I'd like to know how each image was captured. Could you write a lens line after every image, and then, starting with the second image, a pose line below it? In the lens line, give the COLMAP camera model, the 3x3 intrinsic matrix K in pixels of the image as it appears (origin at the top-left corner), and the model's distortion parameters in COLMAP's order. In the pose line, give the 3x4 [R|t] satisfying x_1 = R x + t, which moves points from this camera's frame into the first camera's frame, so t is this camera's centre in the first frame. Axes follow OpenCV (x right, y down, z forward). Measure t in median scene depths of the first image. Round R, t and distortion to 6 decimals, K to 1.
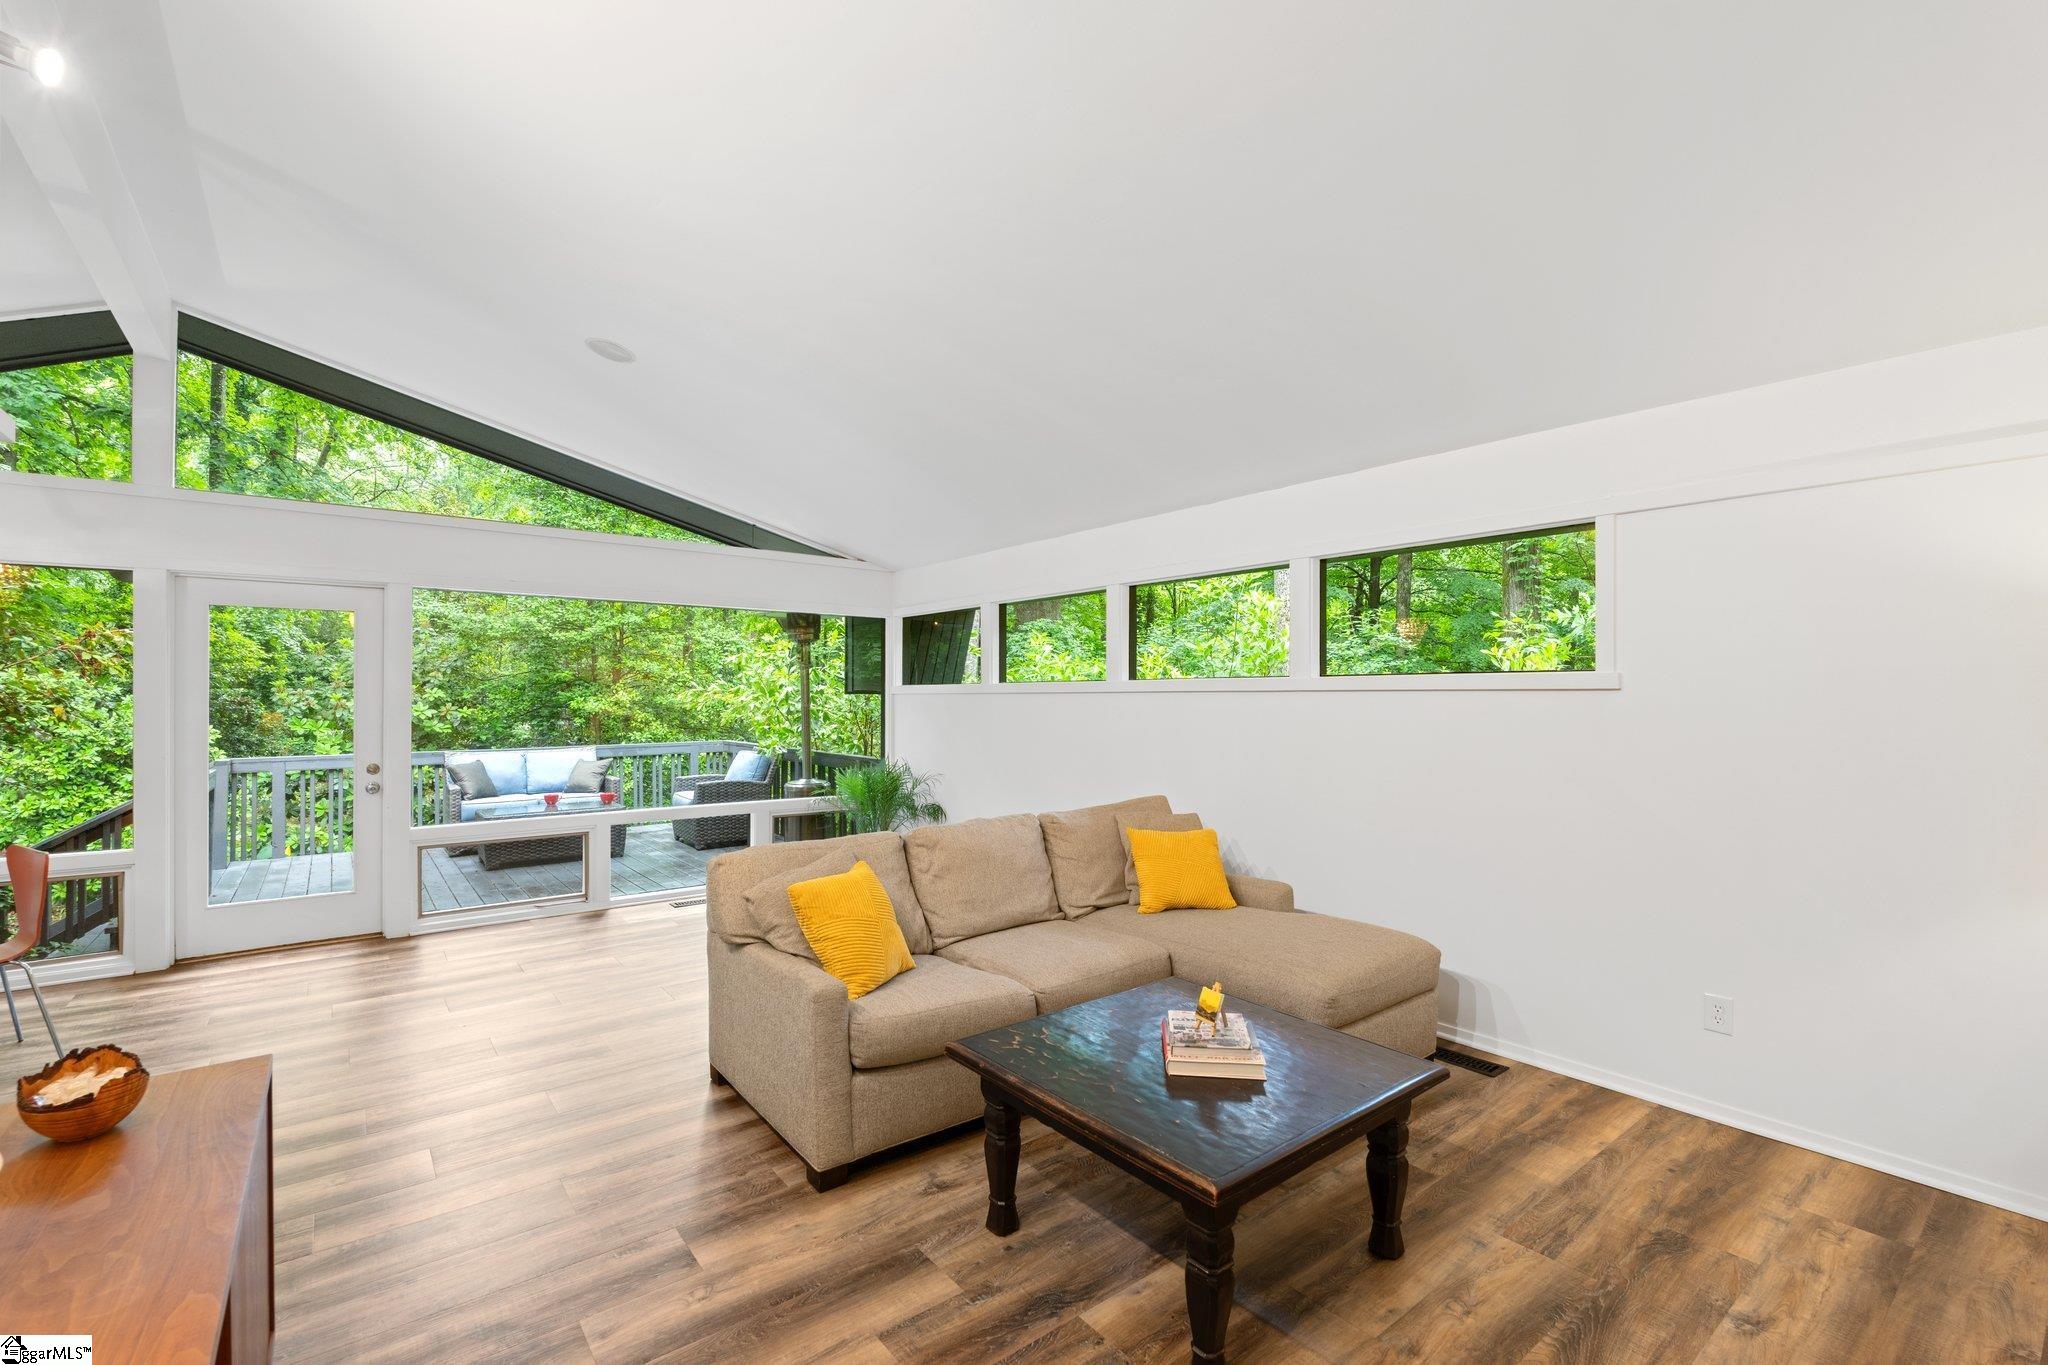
lens RADIAL K [[891.7, 0, 1029.9], [0, 891.7, 689.6], [0, 0, 1]] dist [-0.001713, -0.000267]
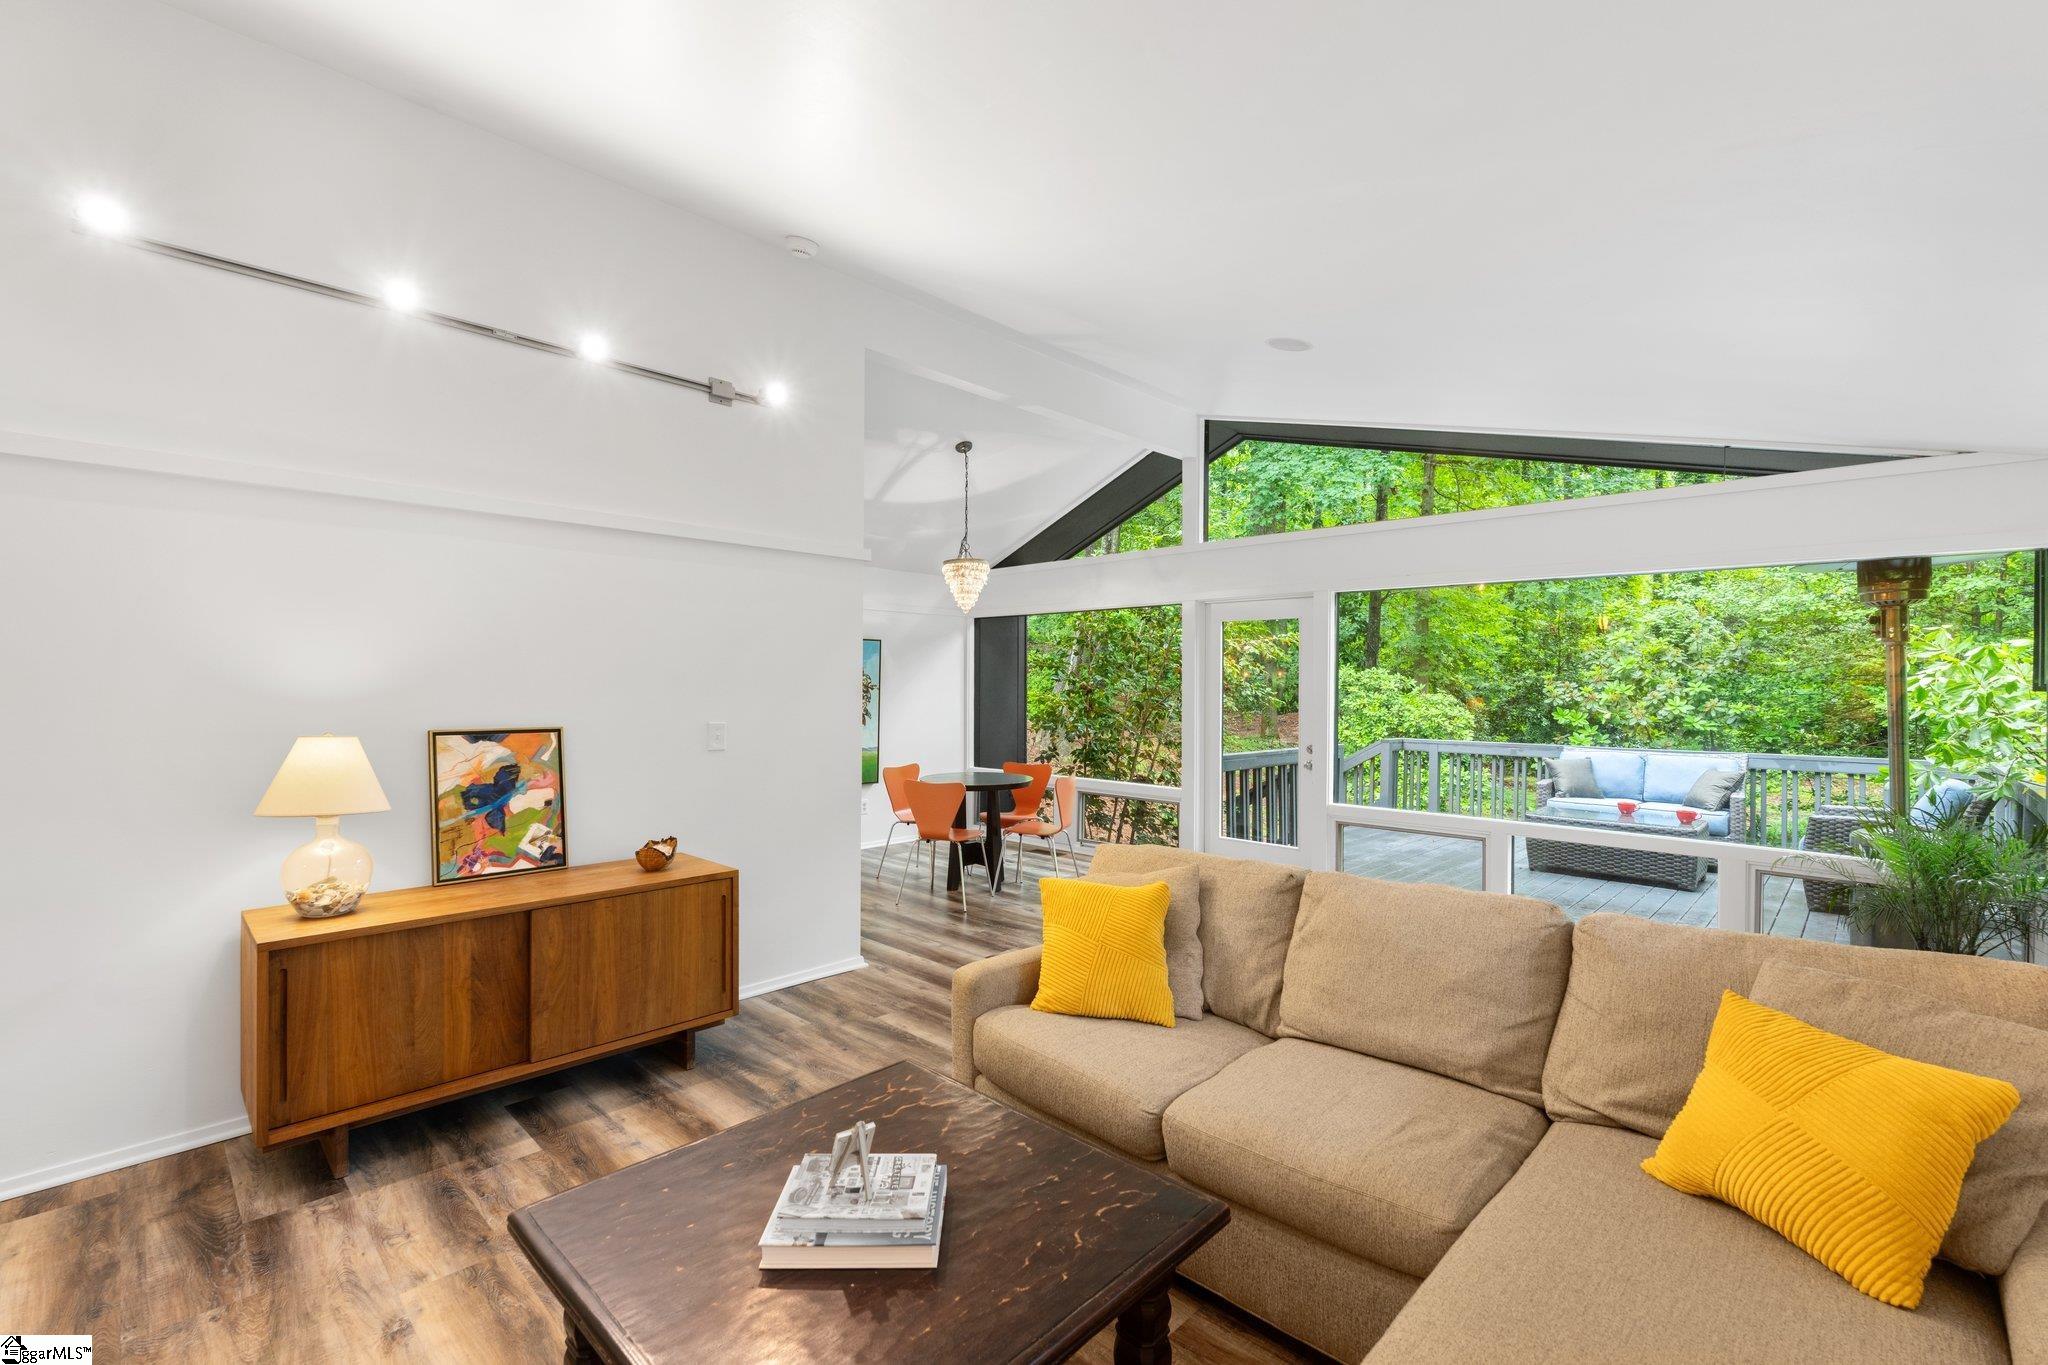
lens RADIAL K [[891.7, 0, 1029.2], [0, 891.7, 679.8], [0, 0, 1]] dist [-0.001713, -0.000267]
pose [[0.141758, -0.003730, -0.989894, 0.268235], [-0.001004, 0.999992, -0.003911, 0.000801], [0.989901, 0.001548, 0.141753, 0.314512]]
